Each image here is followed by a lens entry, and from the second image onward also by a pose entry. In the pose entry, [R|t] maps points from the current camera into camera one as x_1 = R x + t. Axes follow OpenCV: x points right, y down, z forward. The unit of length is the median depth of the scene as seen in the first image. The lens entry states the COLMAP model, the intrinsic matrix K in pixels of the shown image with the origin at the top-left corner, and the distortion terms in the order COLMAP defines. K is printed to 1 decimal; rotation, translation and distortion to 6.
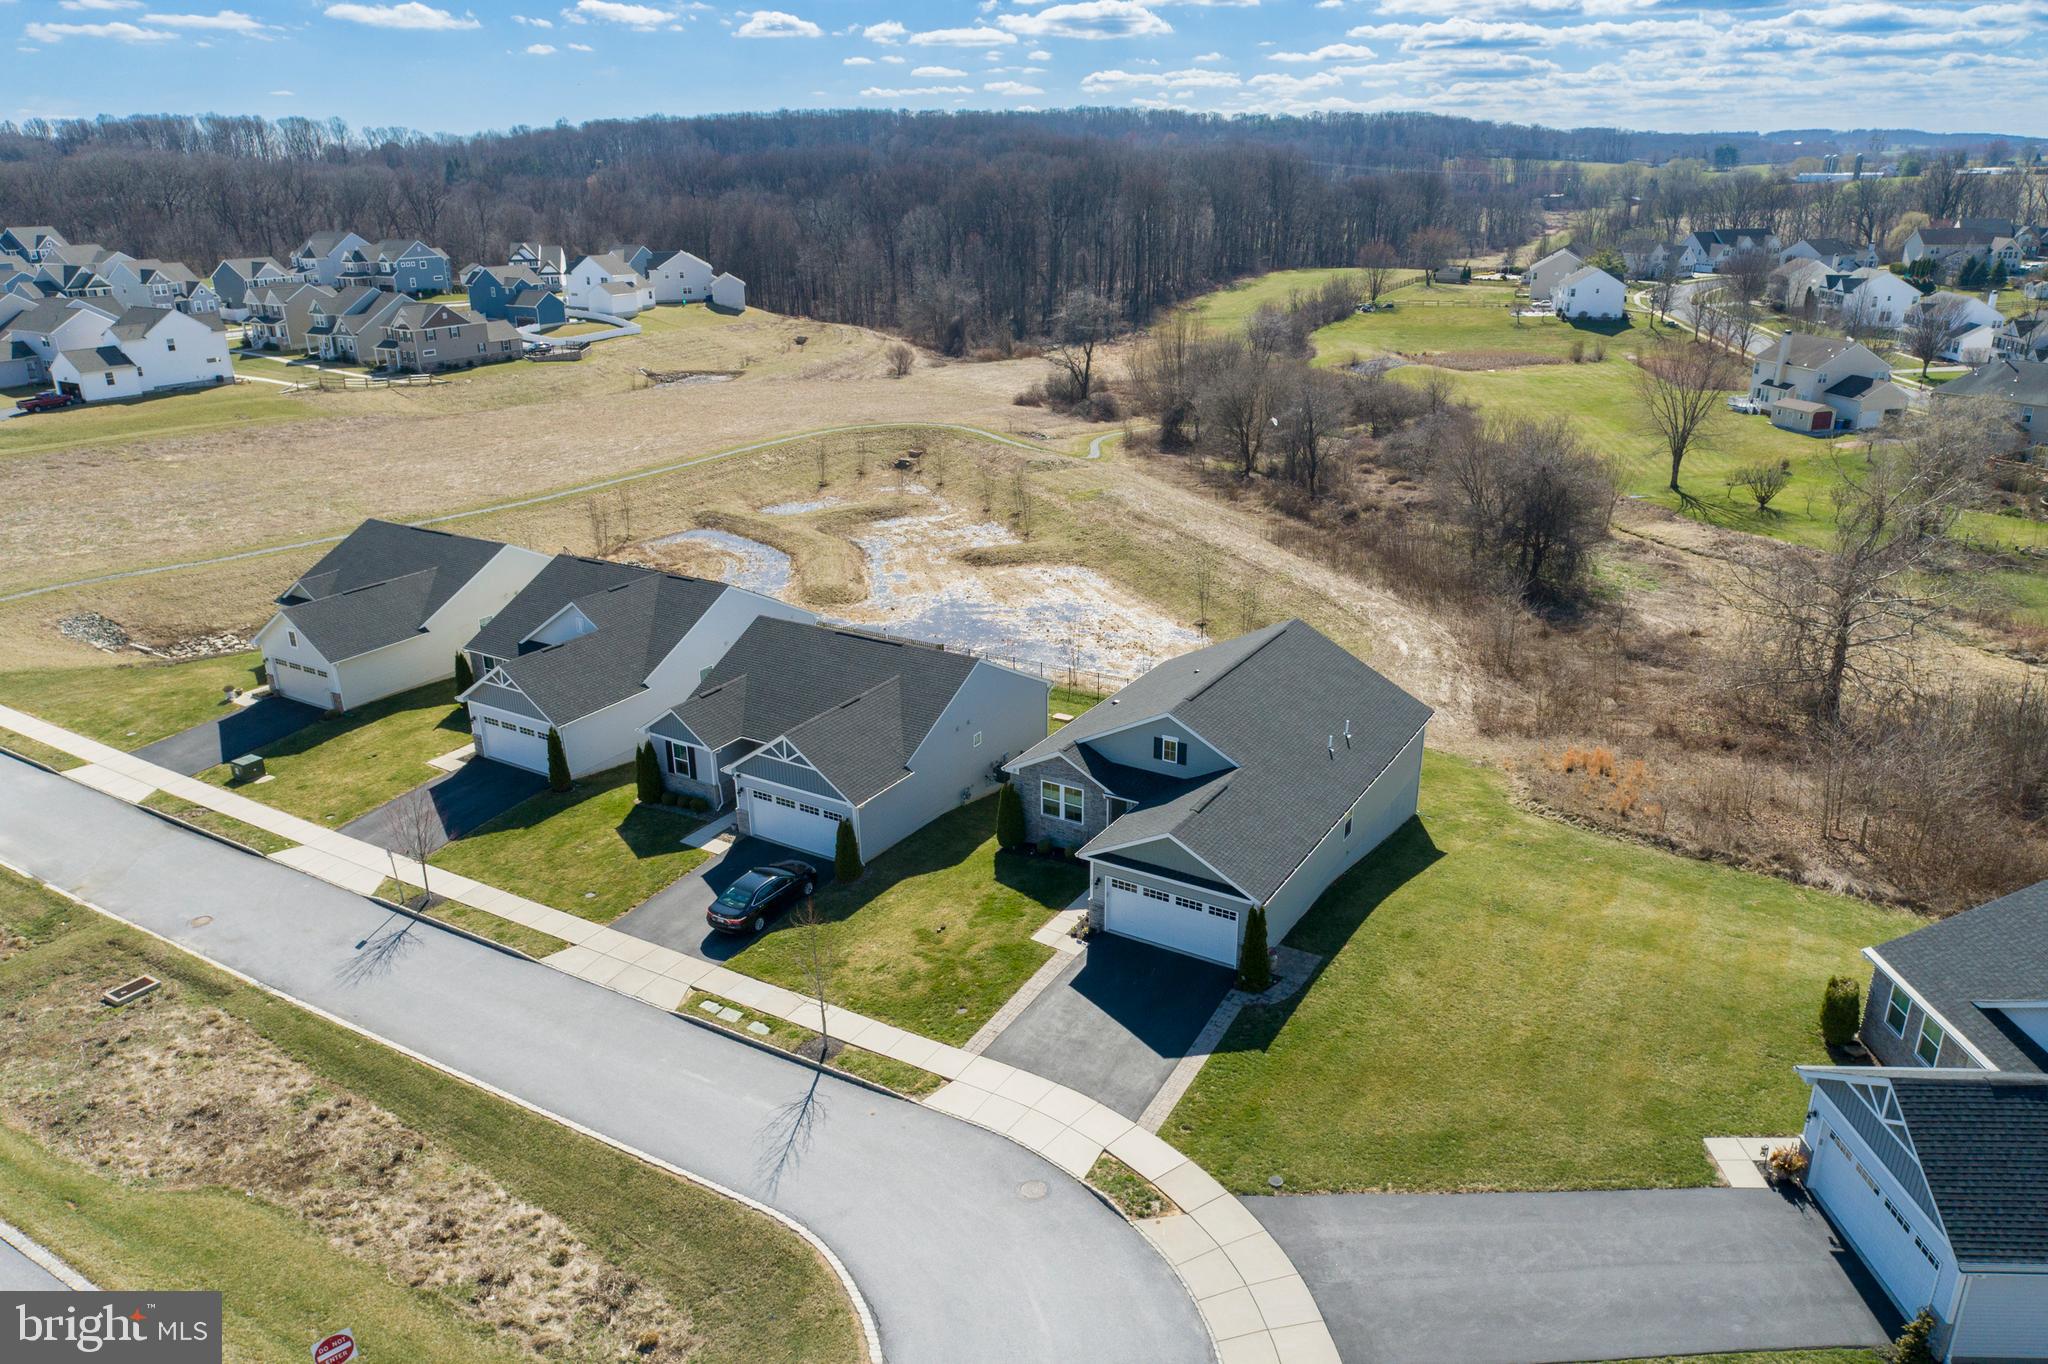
lens RADIAL K [[1387.2, 0, 1024.0], [0, 1387.2, 682.0], [0, 0, 1]] dist [-0.005573, 0.018503]
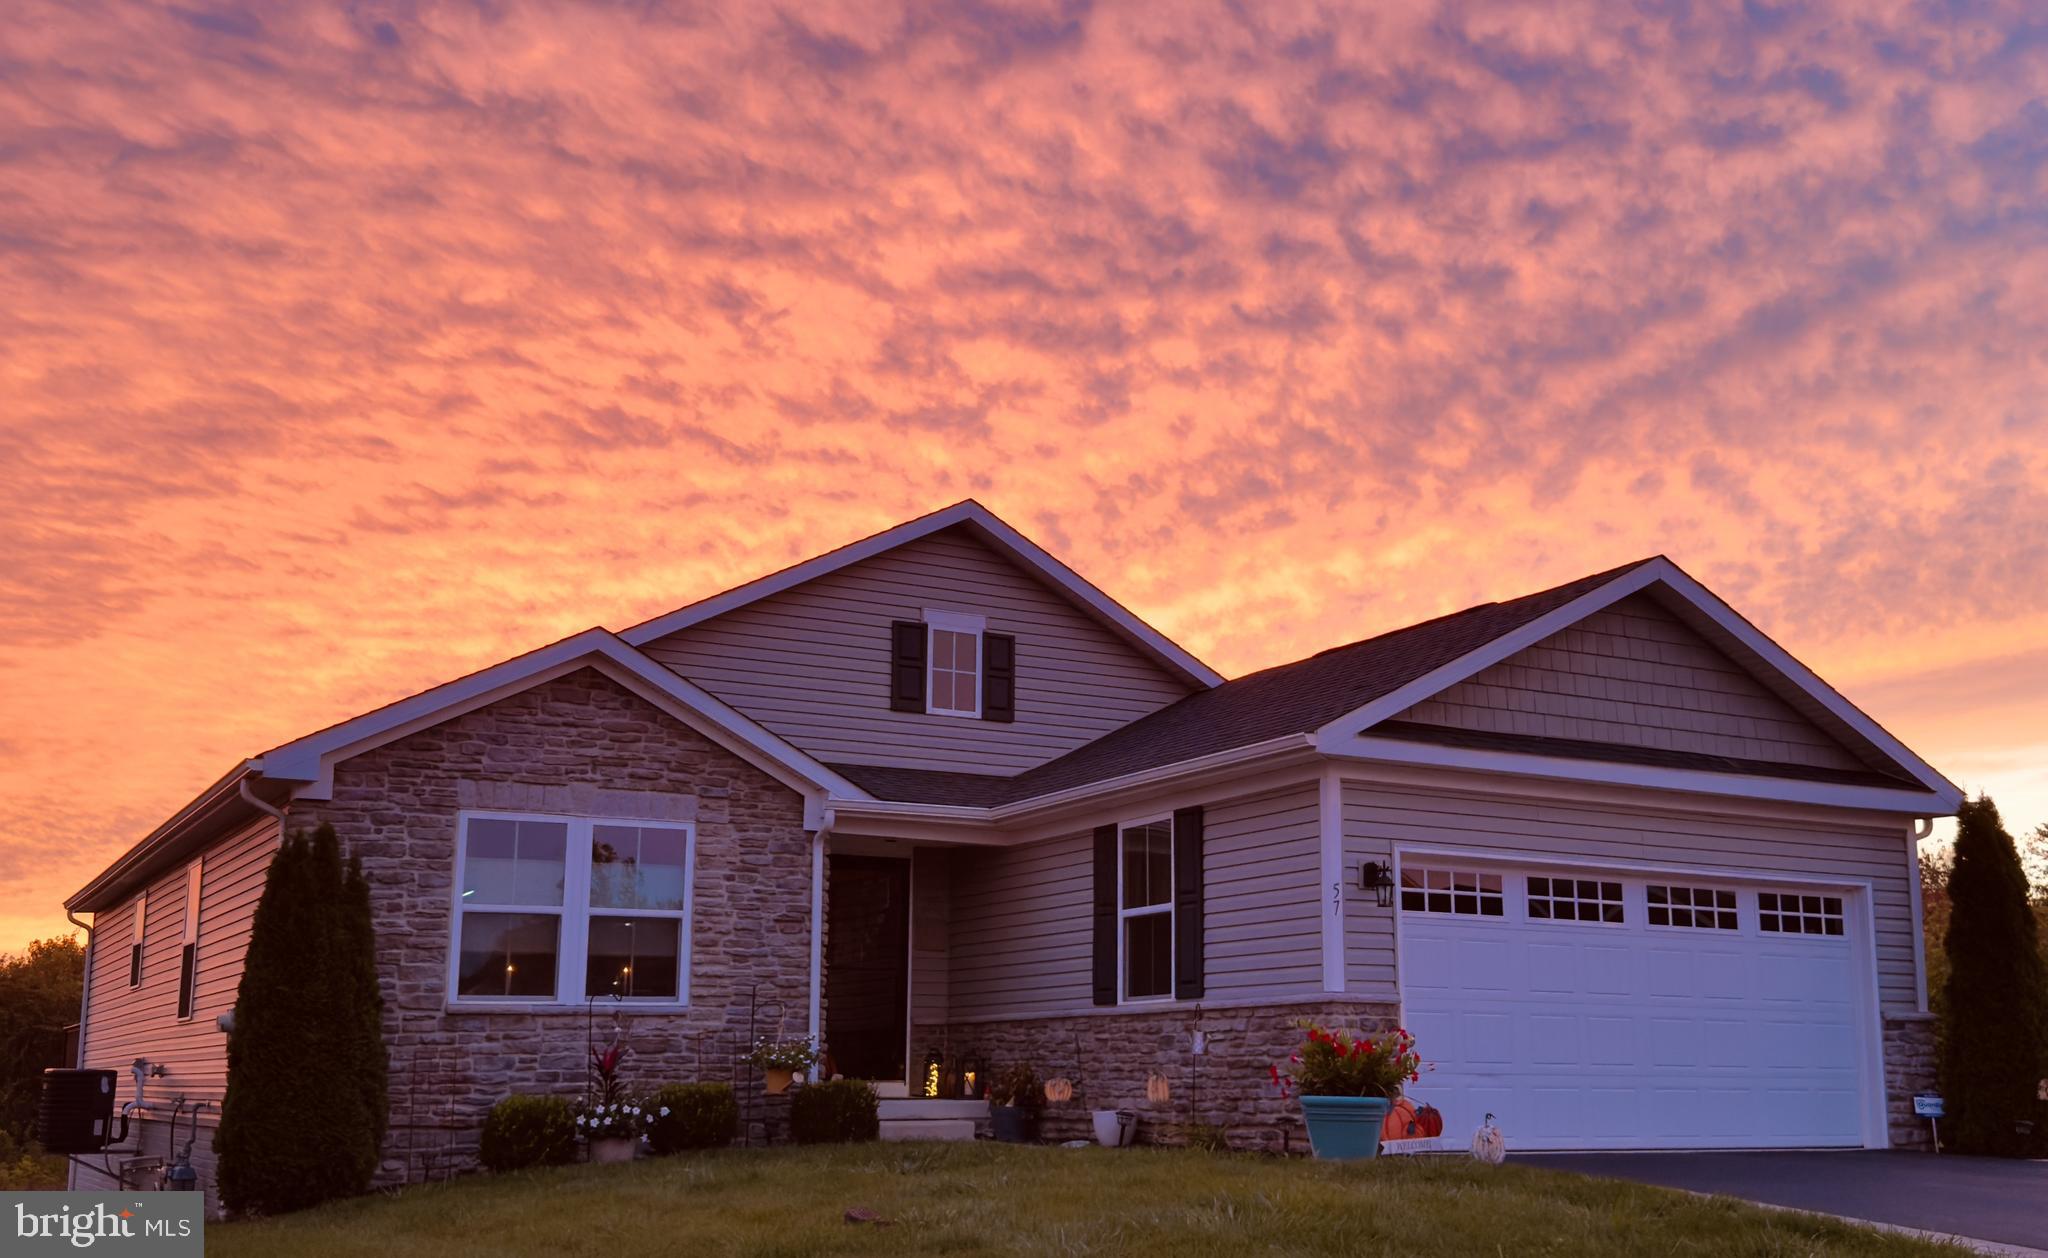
lens RADIAL K [[2099.8, 0, 1112.1], [0, 2099.8, 691.3], [0, 0, 1]] dist [0.180035, -0.361290]
pose [[0.467624, 0.170583, 0.867312, -0.198246], [0.307730, 0.888403, -0.340648, 0.174978], [-0.828631, 0.426194, 0.362945, 0.740864]]
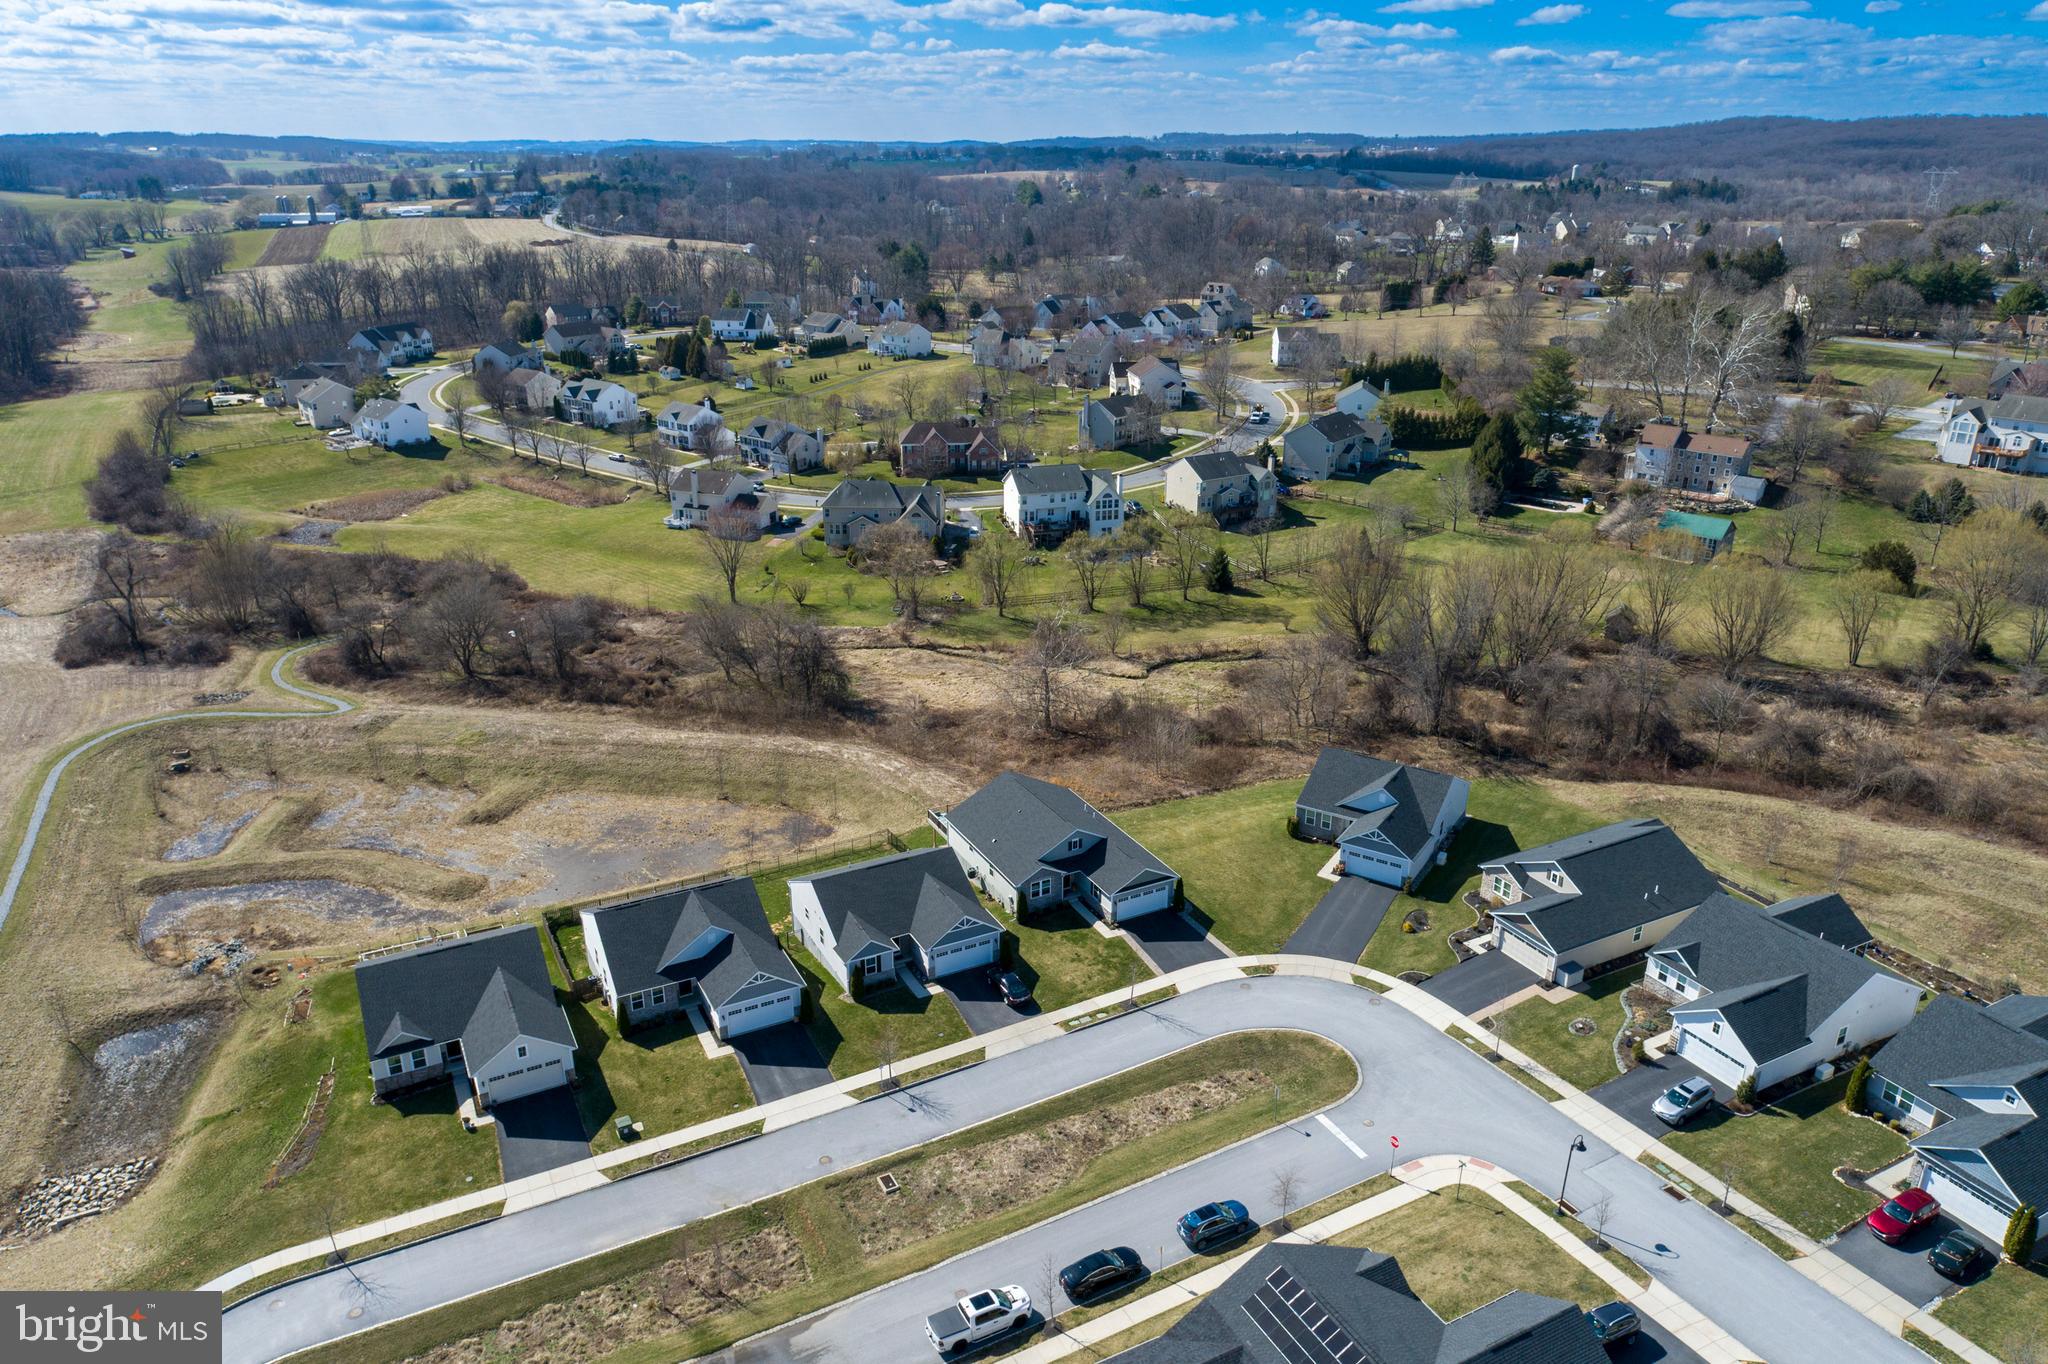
lens RADIAL K [[1382.5, 0, 1024.0], [0, 1382.5, 682.0], [0, 0, 1]] dist [-0.000881, 0.004189]
pose [[0.516208, -0.299464, 0.802403, -1.479573], [0.294054, 0.941899, 0.162353, -0.524200], [-0.804402, 0.152142, 0.574274, -0.235837]]
